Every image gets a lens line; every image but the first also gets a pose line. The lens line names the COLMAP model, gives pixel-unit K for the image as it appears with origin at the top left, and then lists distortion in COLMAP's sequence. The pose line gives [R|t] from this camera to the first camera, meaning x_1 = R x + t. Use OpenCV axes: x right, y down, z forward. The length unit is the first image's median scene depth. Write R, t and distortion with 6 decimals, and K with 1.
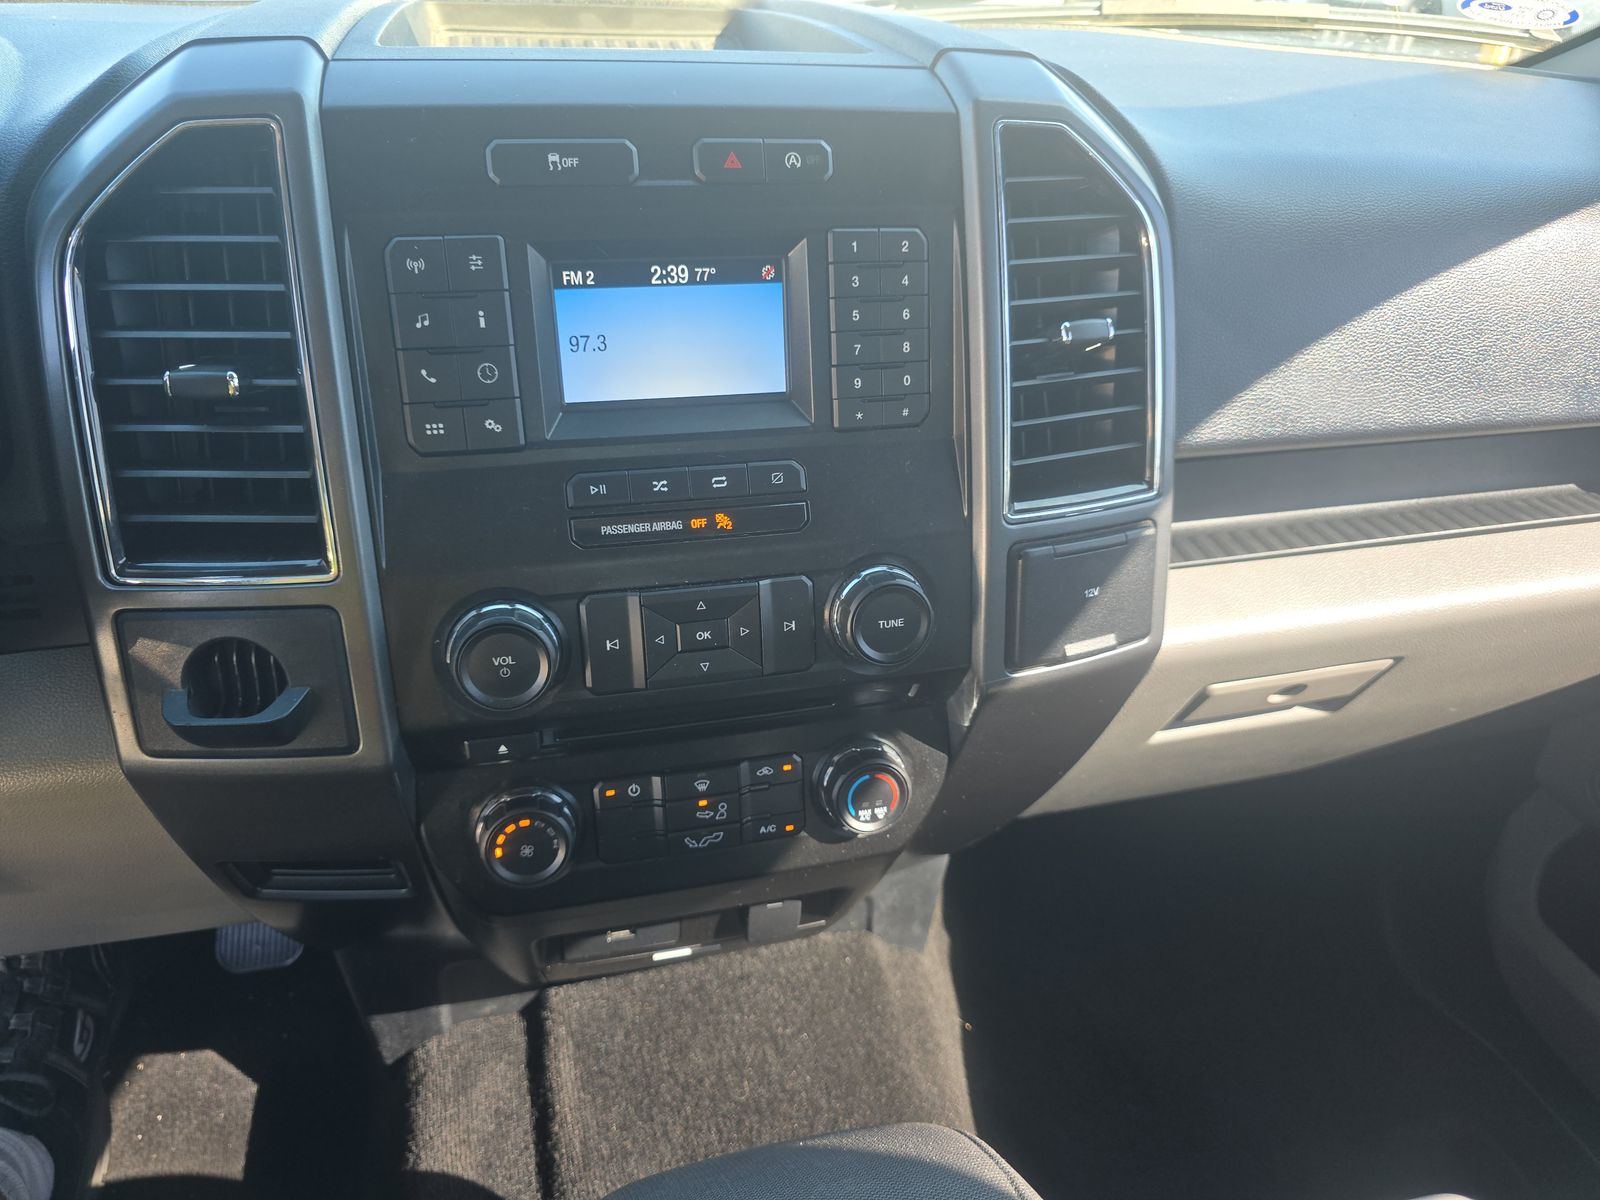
lens RADIAL K [[1057.6, 0, 798.2], [0, 1057.6, 607.9], [0, 0, 1]] dist [0.044218, -0.033555]
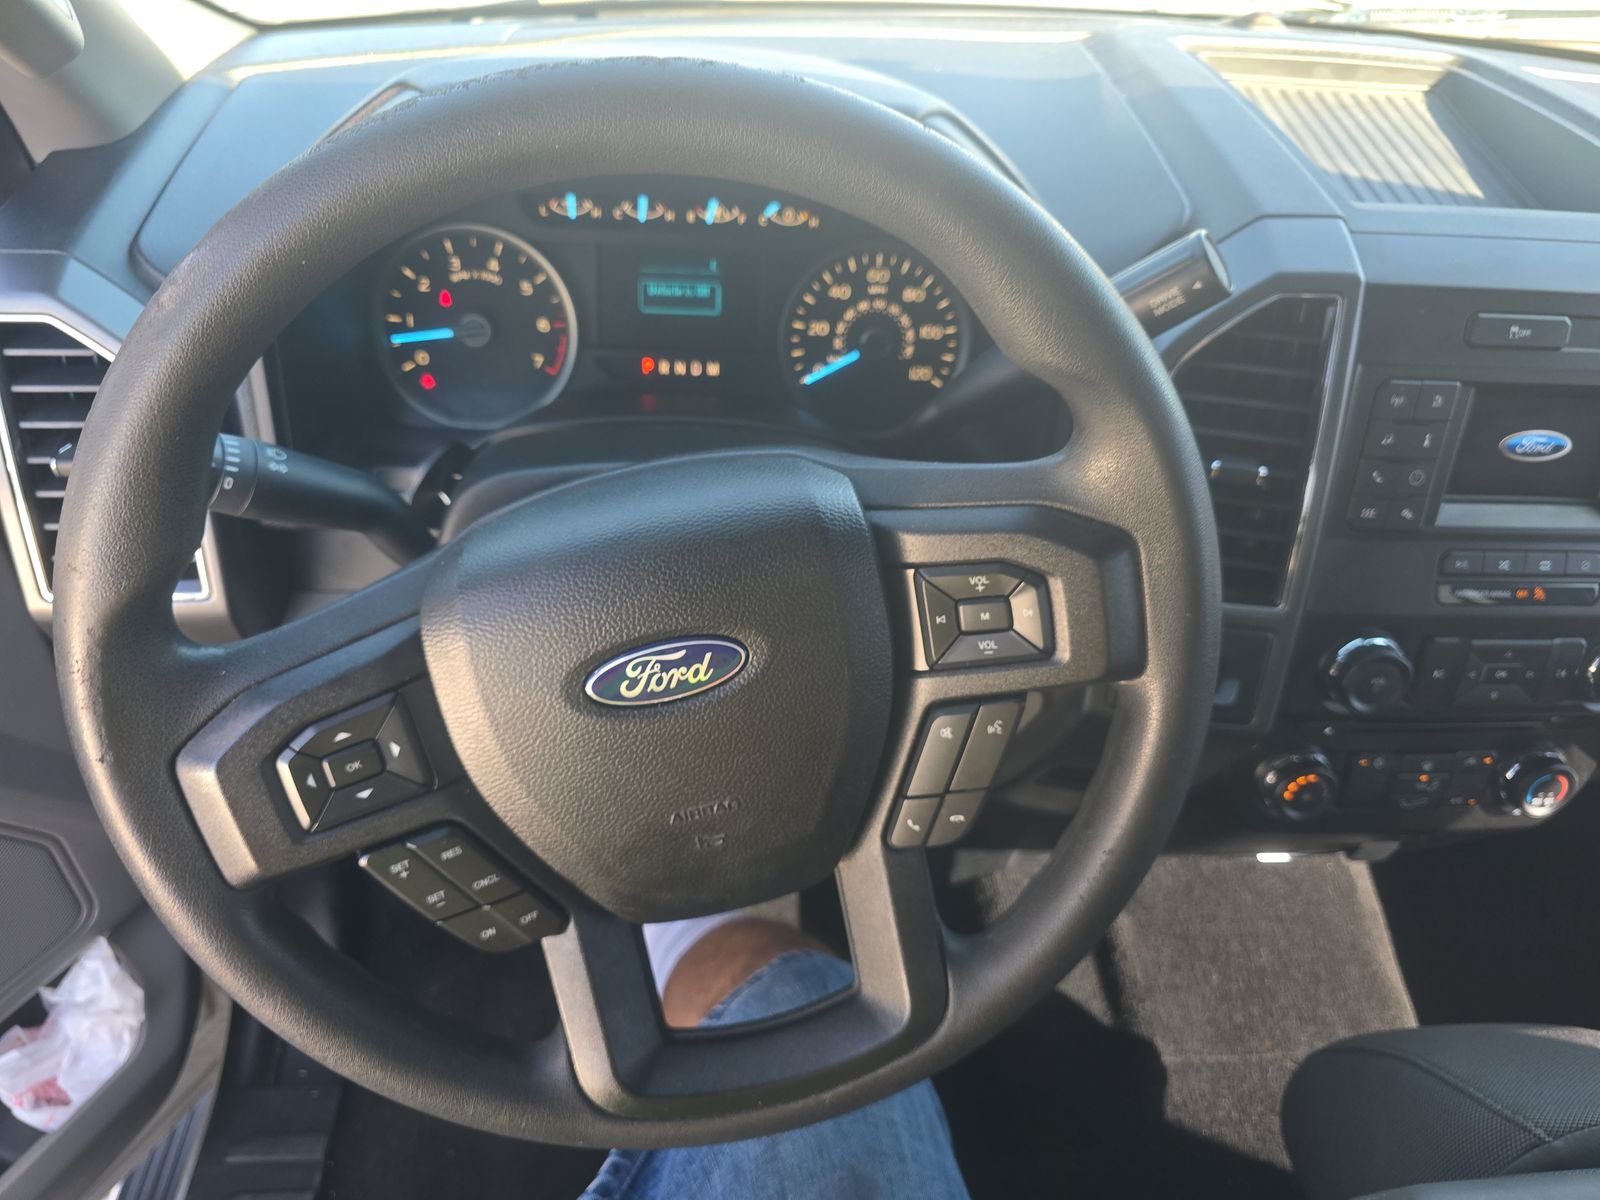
lens RADIAL K [[1057.6, 0, 803.2], [0, 1057.6, 589.1], [0, 0, 1]] dist [0.044218, -0.033555]
pose [[0.987995, 0.135548, -0.074114, -0.796307], [-0.122841, 0.980219, 0.155180, -0.164737], [0.093683, -0.144213, 0.985102, -0.379109]]
